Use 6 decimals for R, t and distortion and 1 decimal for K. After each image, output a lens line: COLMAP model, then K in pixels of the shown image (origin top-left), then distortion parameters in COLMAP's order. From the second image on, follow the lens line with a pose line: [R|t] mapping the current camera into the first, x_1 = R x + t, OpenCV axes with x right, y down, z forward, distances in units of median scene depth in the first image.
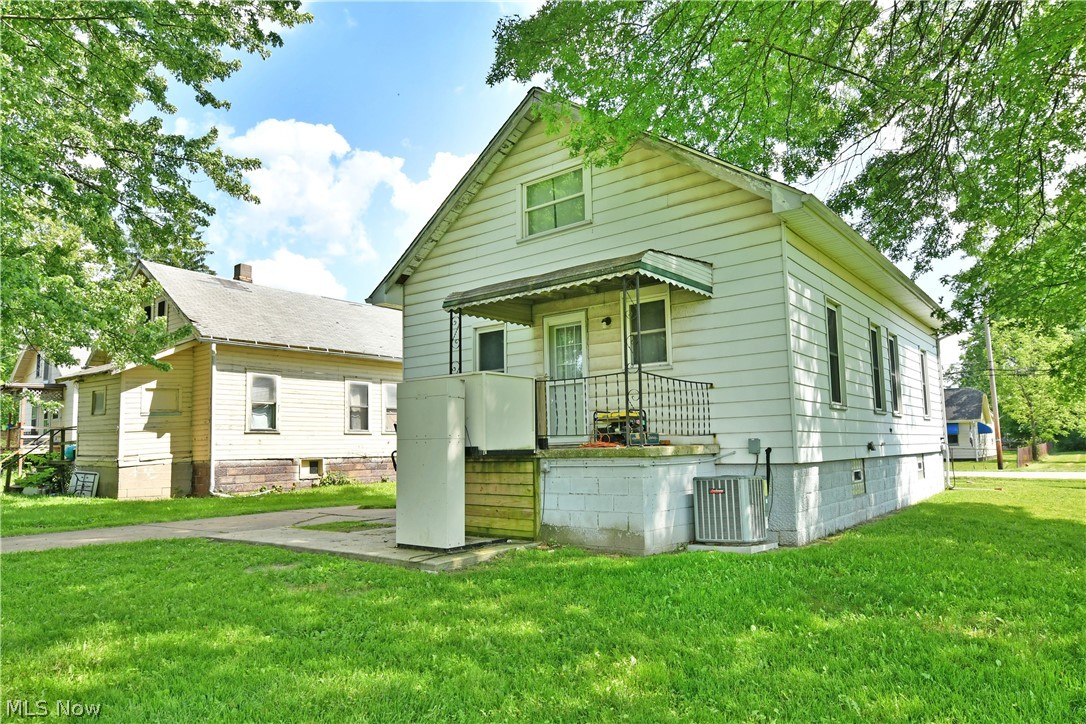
lens RADIAL K [[674.0, 0, 541.0], [0, 674.0, 366.2], [0, 0, 1]] dist [0.001478, 0.000135]
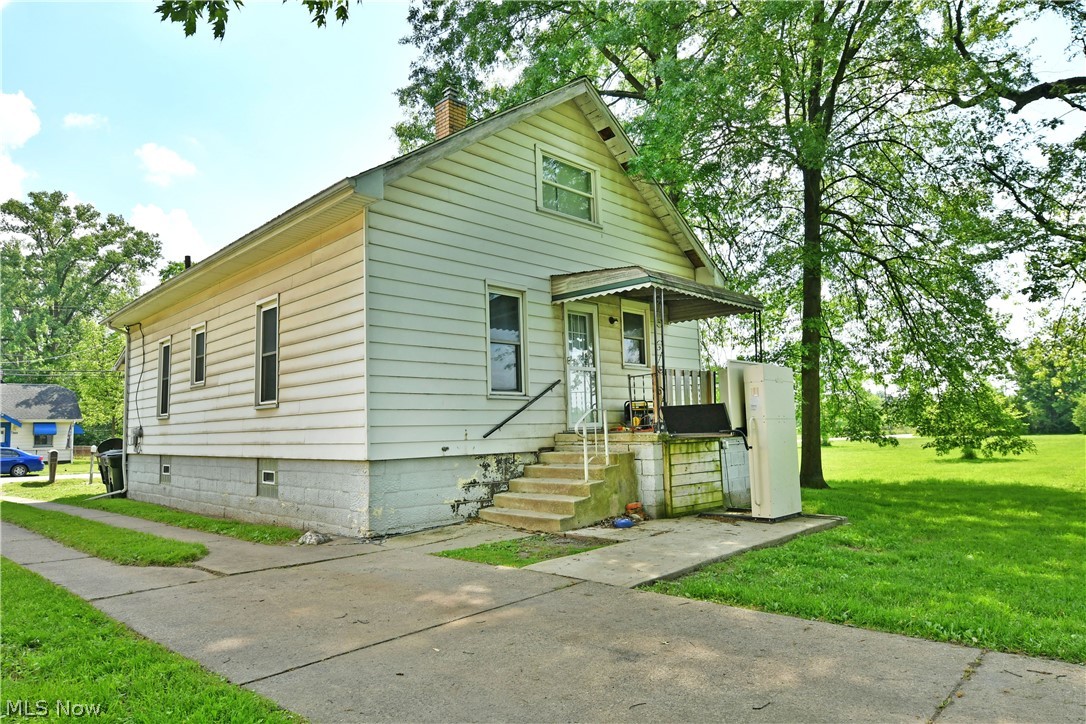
lens RADIAL K [[674.0, 0, 539.3], [0, 674.0, 364.6], [0, 0, 1]] dist [0.001478, 0.000135]
pose [[0.120664, 0.106284, 0.986987, -0.621745], [-0.096470, 0.990801, -0.094900, 0.076095], [-0.987995, -0.083763, 0.129807, 0.585802]]
